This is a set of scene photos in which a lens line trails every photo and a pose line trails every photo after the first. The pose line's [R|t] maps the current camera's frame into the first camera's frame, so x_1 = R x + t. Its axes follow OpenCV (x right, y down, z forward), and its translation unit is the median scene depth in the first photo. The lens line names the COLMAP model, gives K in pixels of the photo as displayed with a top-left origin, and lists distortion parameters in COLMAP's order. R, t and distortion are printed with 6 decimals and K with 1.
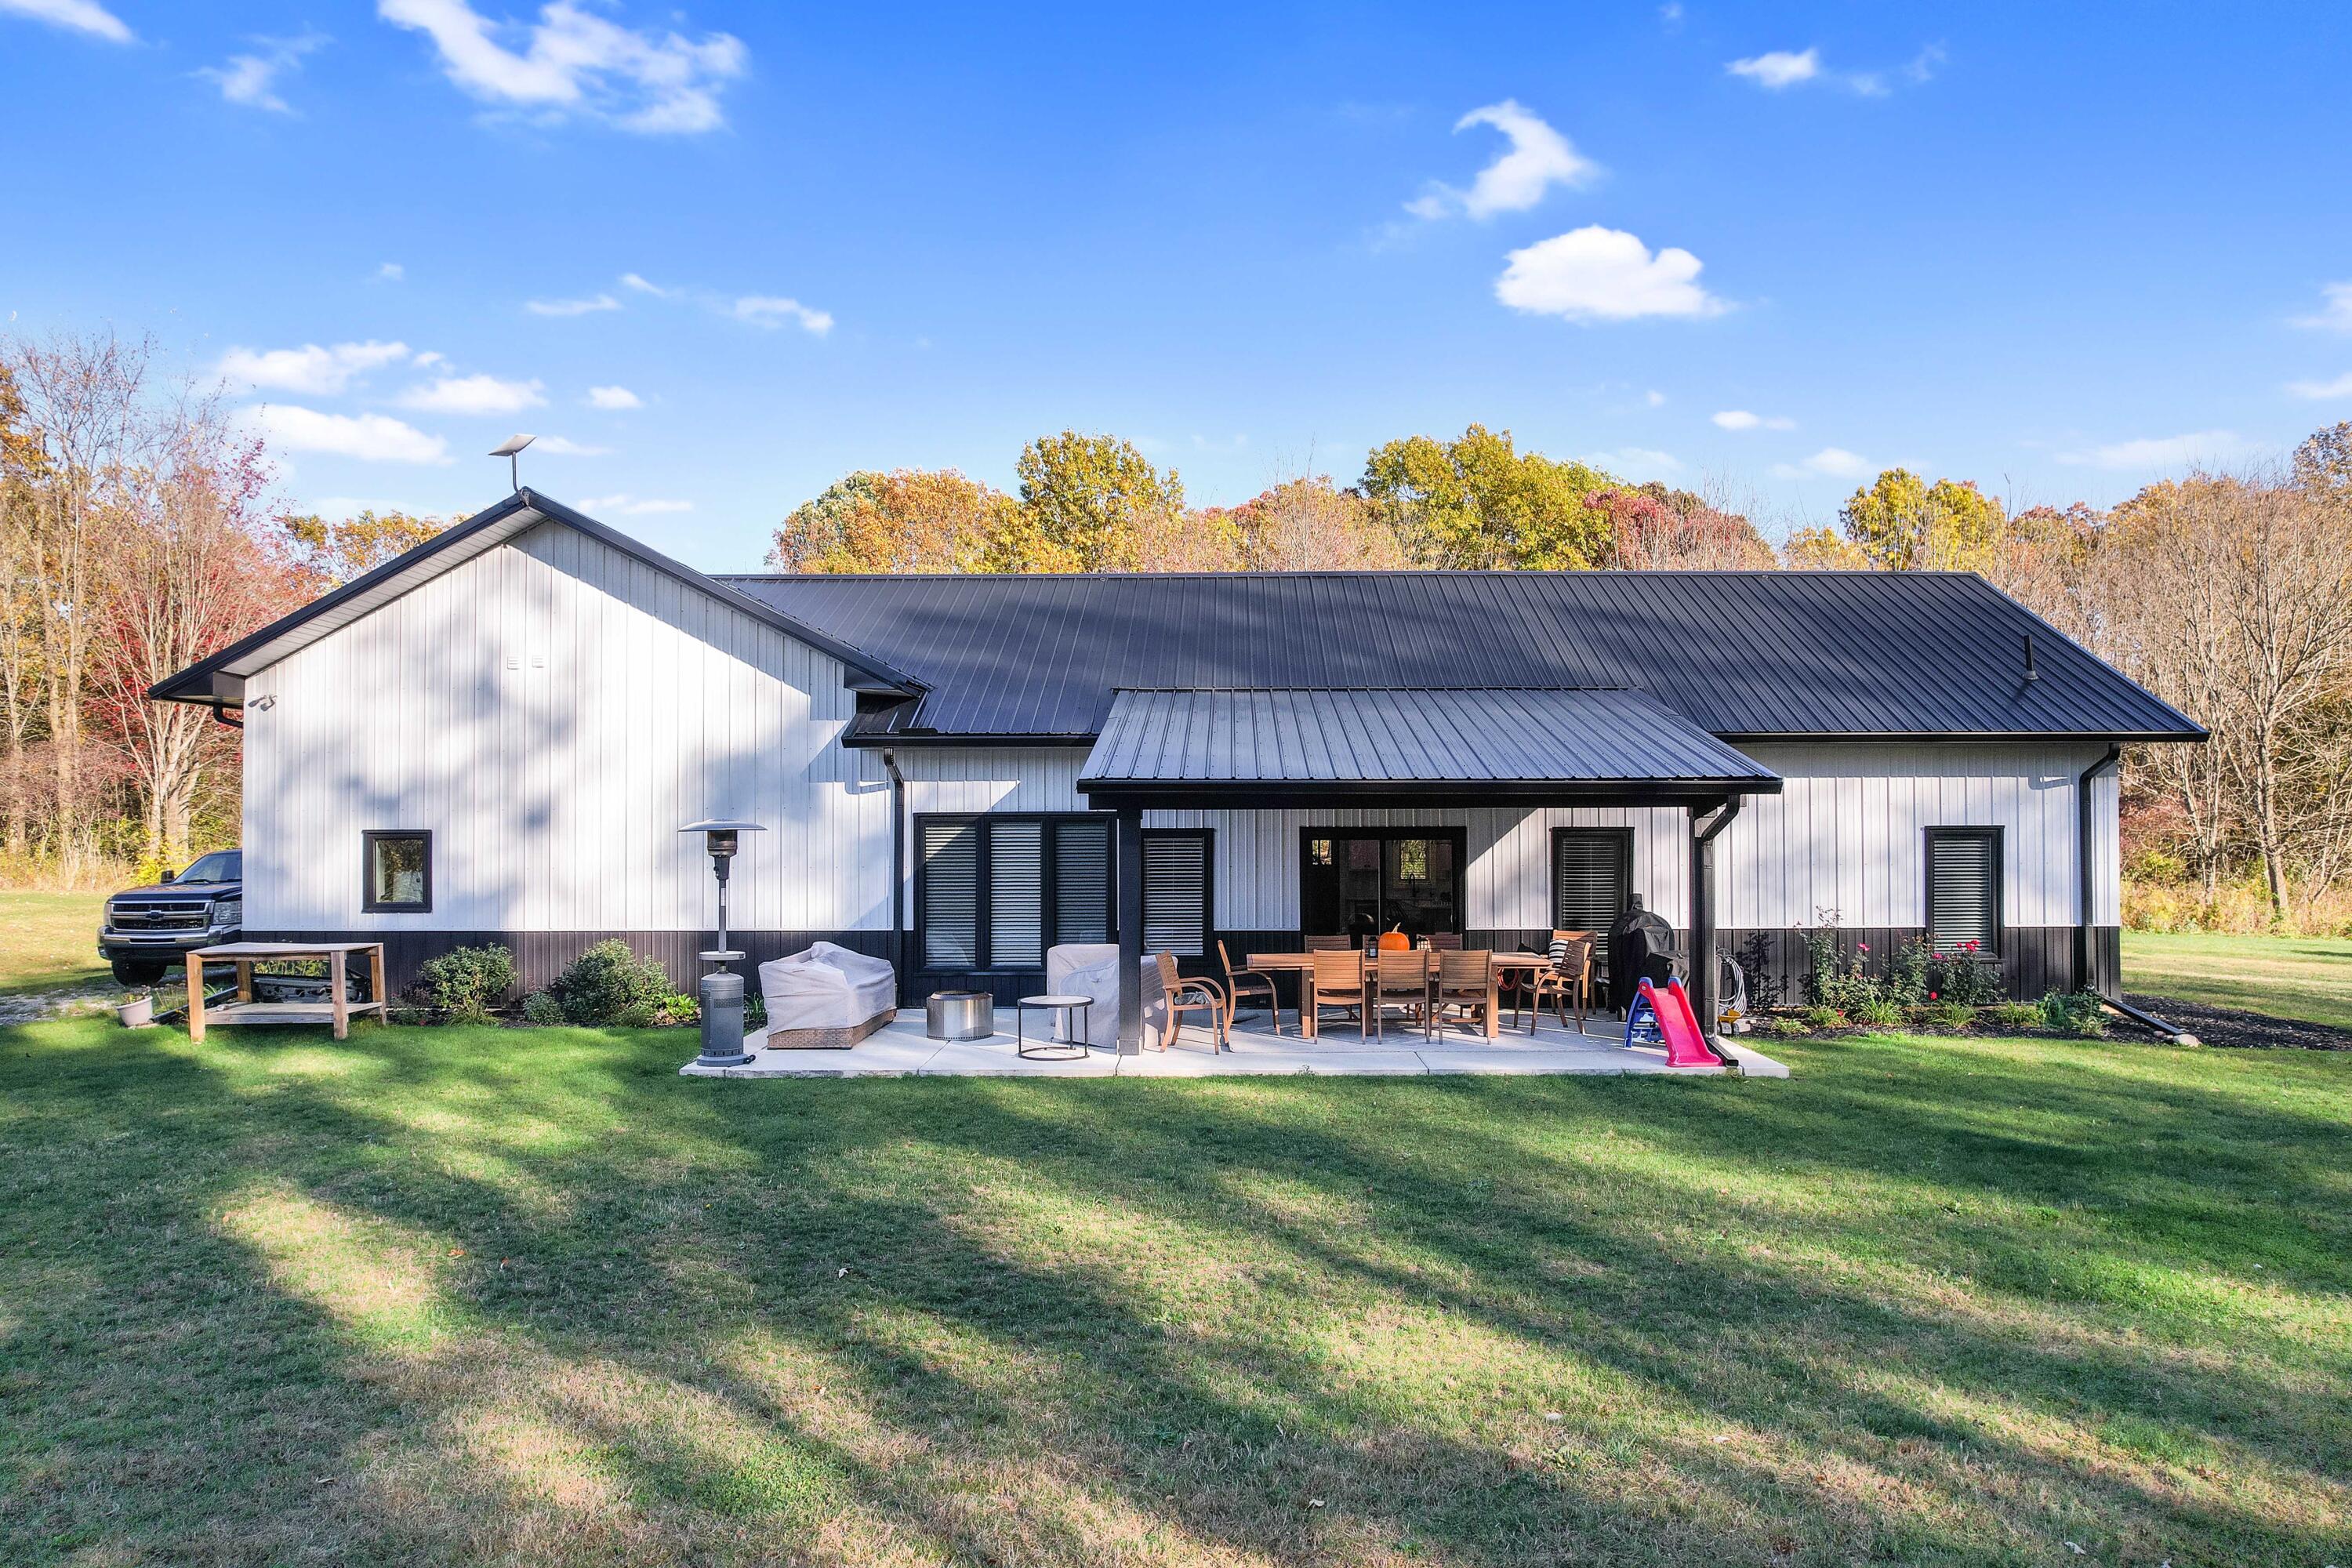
lens RADIAL K [[1605.4, 0, 1207.4], [0, 1605.4, 806.3], [0, 0, 1]] dist [-0.092912, 0.073113]
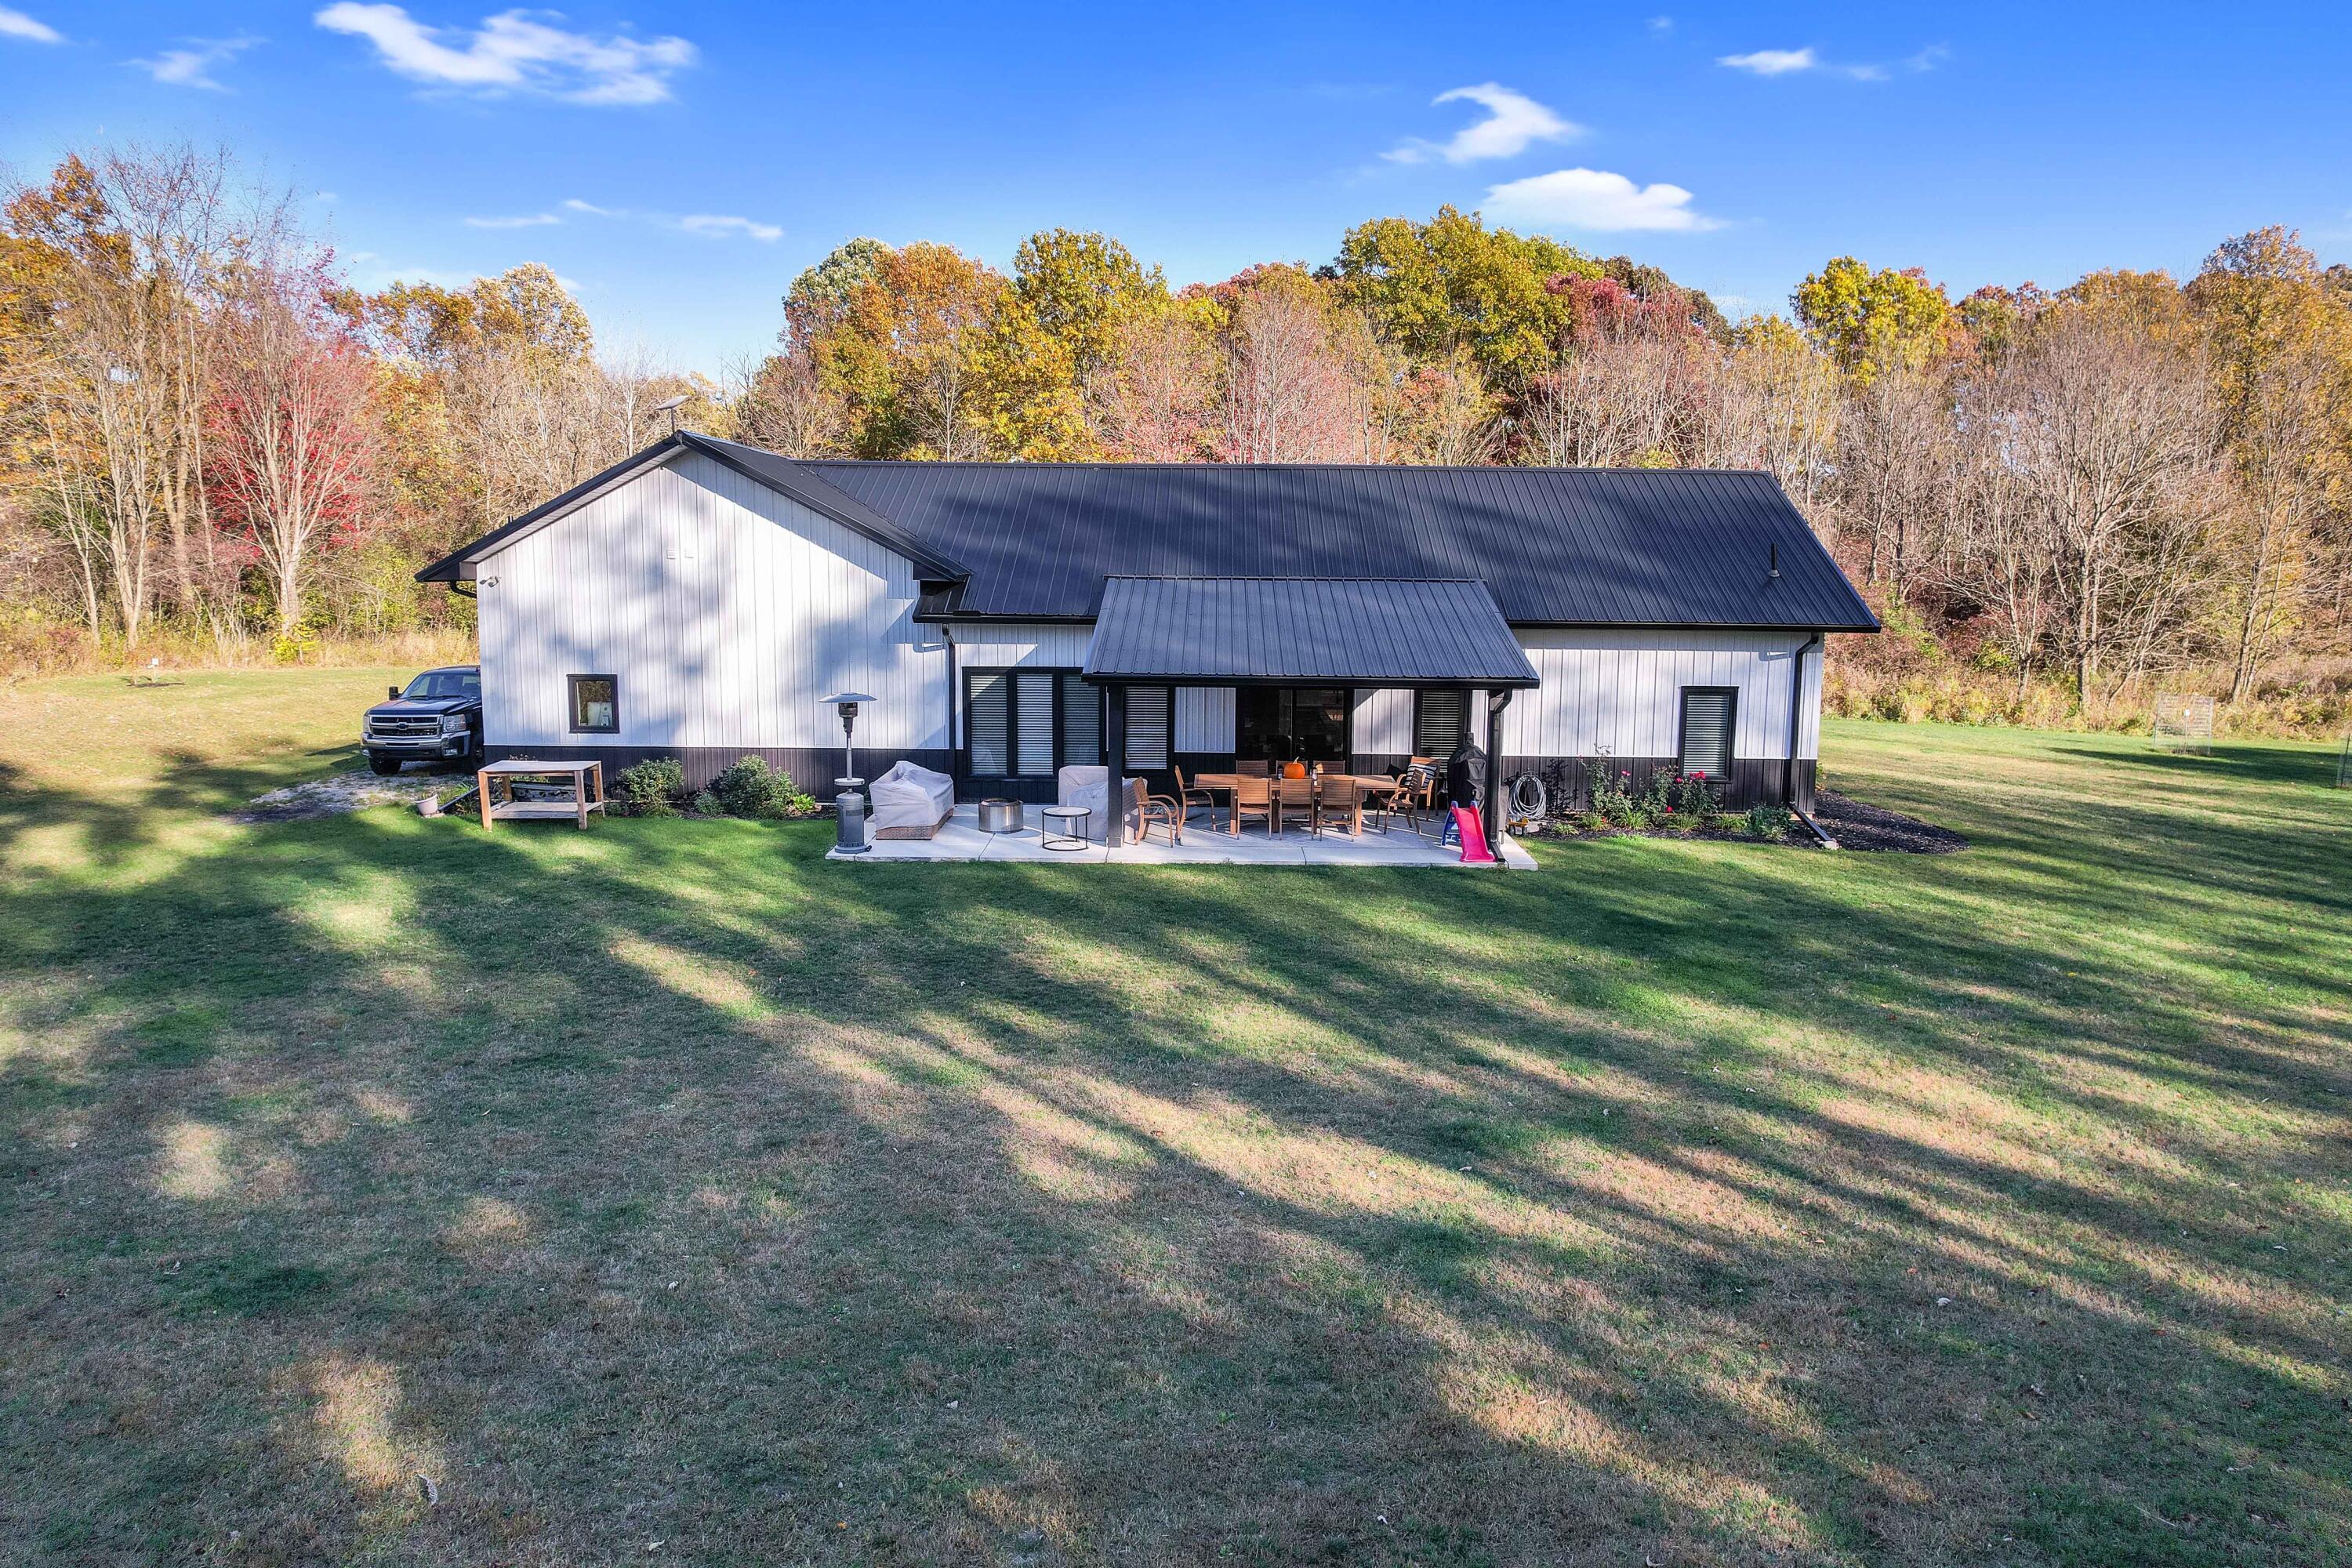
lens RADIAL K [[1617.1, 0, 1176.0], [0, 1617.1, 784.0], [0, 0, 1]] dist [-0.095204, 0.035016]
pose [[0.999882, 0.011486, -0.010156, 0.022731], [-0.009724, 0.987202, 0.159176, -0.137352], [0.011854, -0.159058, 0.987198, -0.471762]]
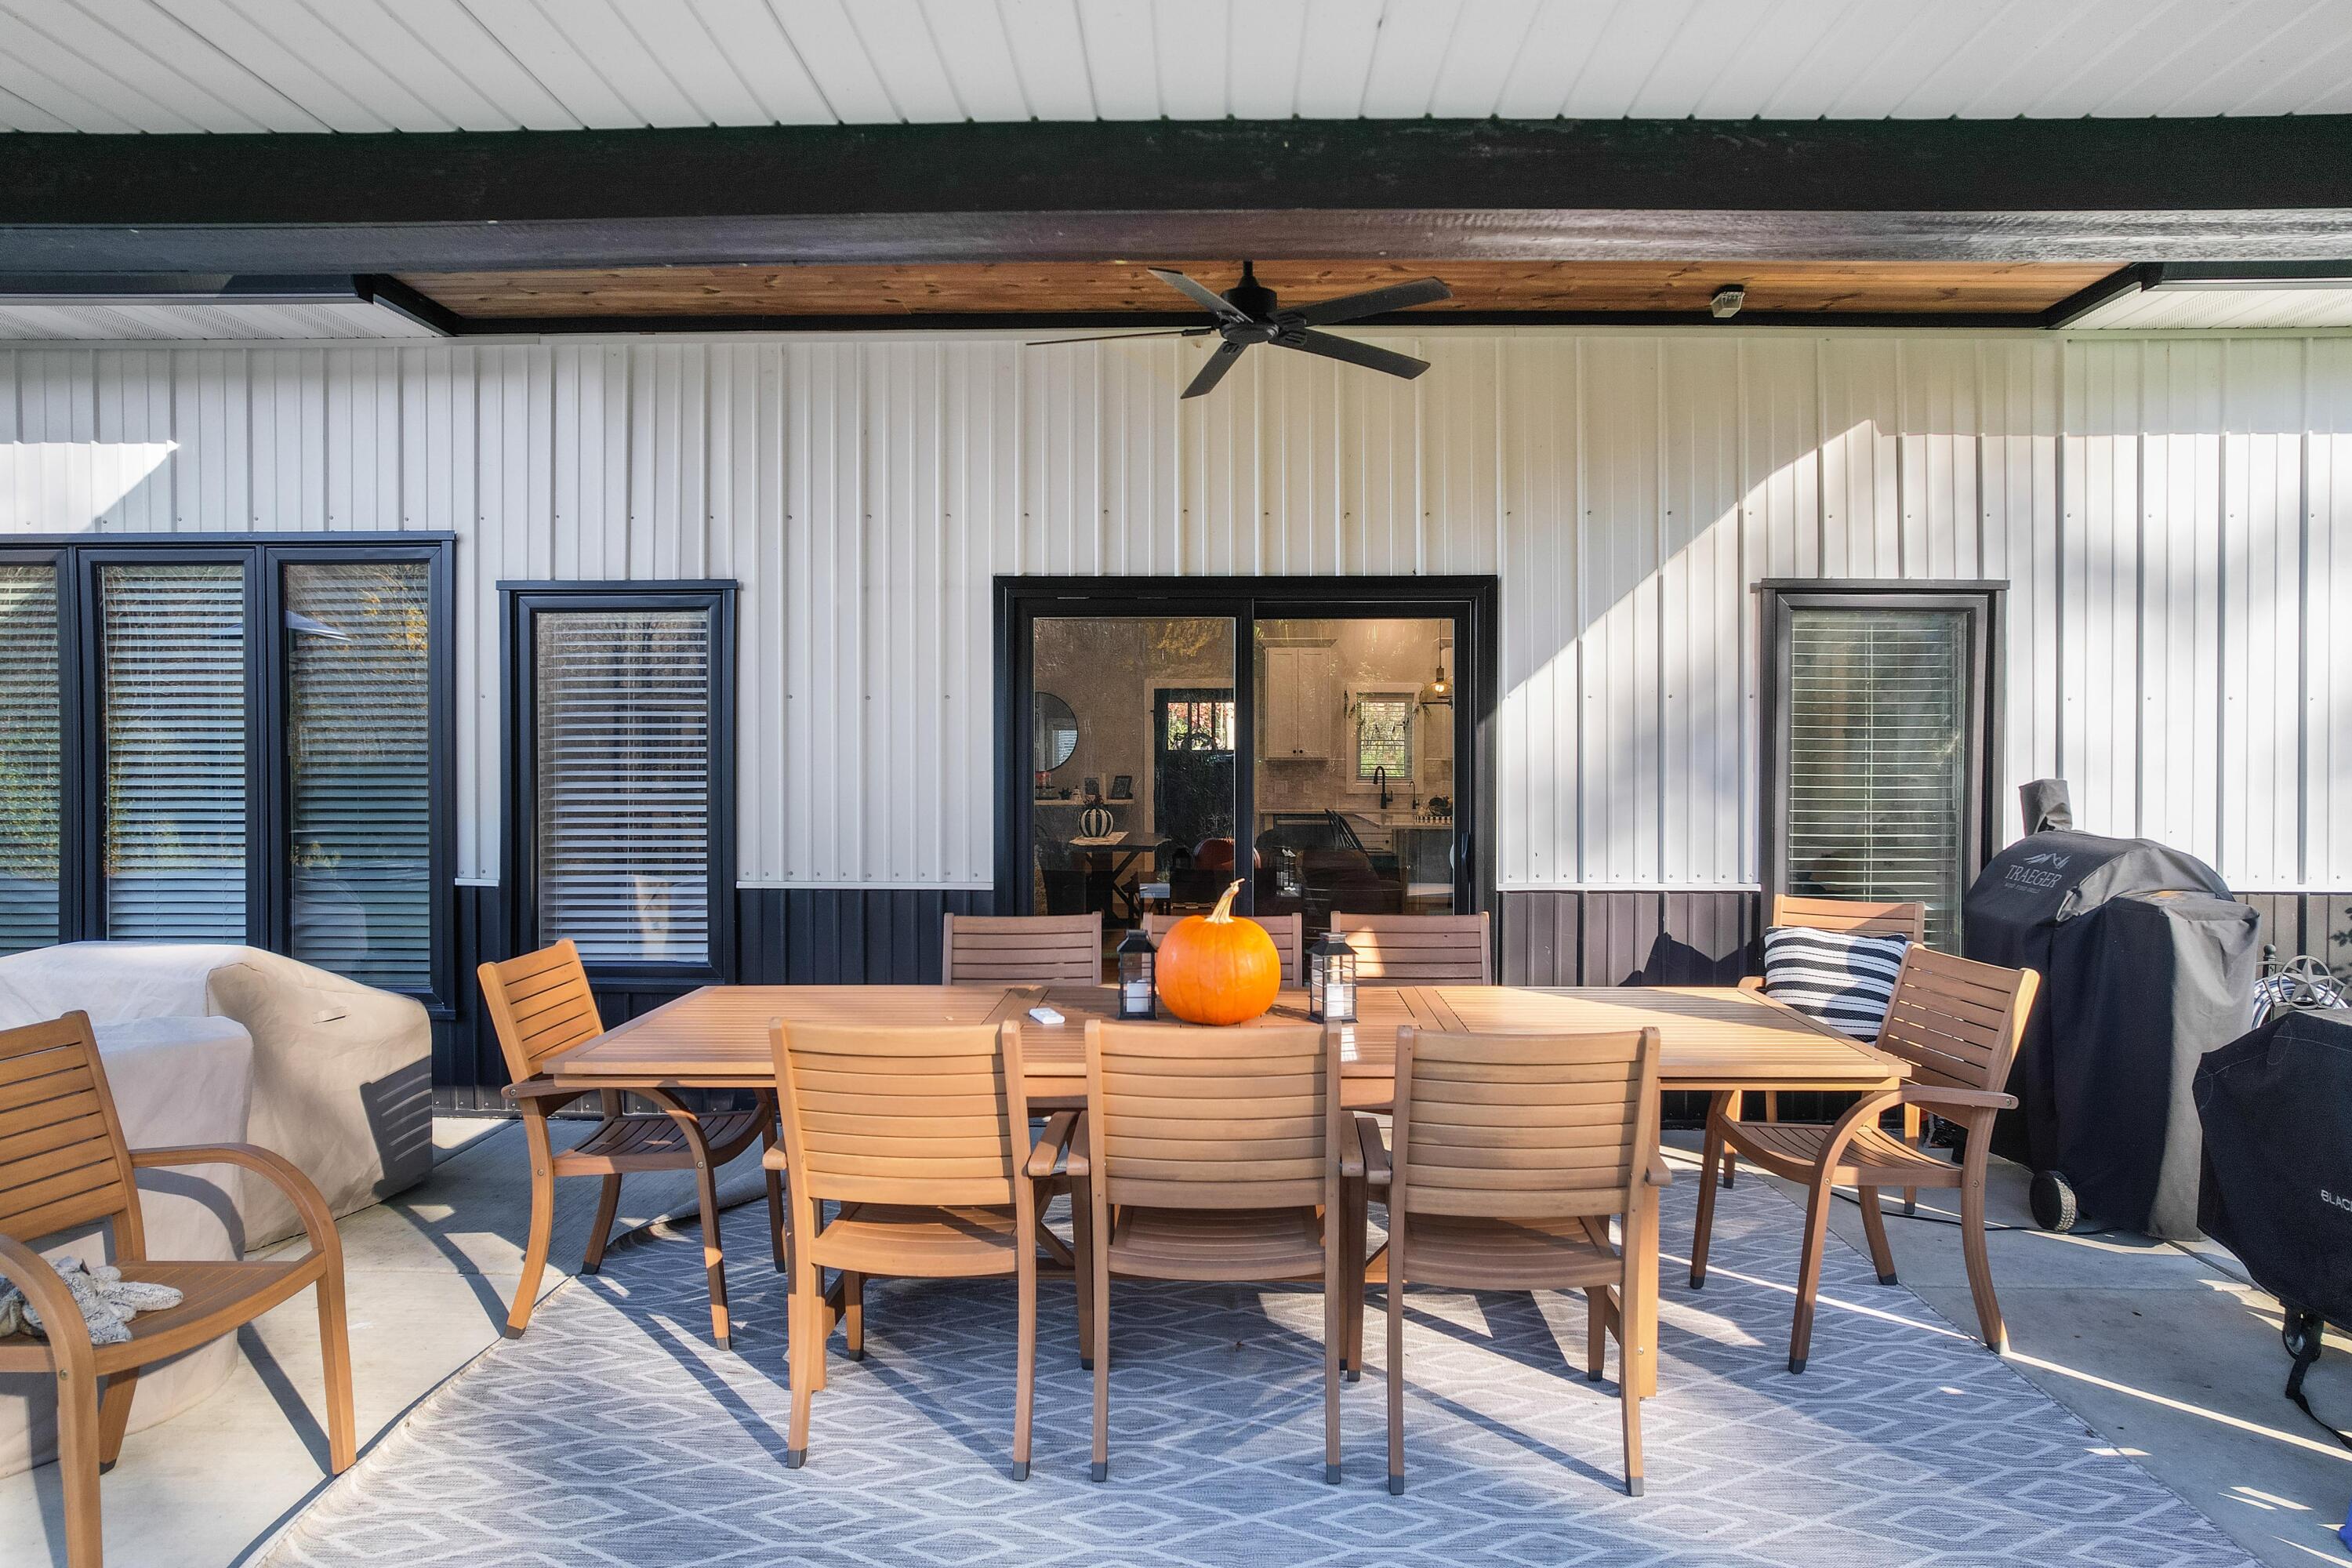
lens RADIAL K [[1617.1, 0, 1176.0], [0, 1617.1, 784.0], [0, 0, 1]] dist [-0.095204, 0.035016]
pose [[0.999813, 0.005654, -0.018489, 0.114553], [-0.005010, 0.999386, 0.034691, 0.049479], [0.018673, -0.034592, 0.999227, 0.750360]]
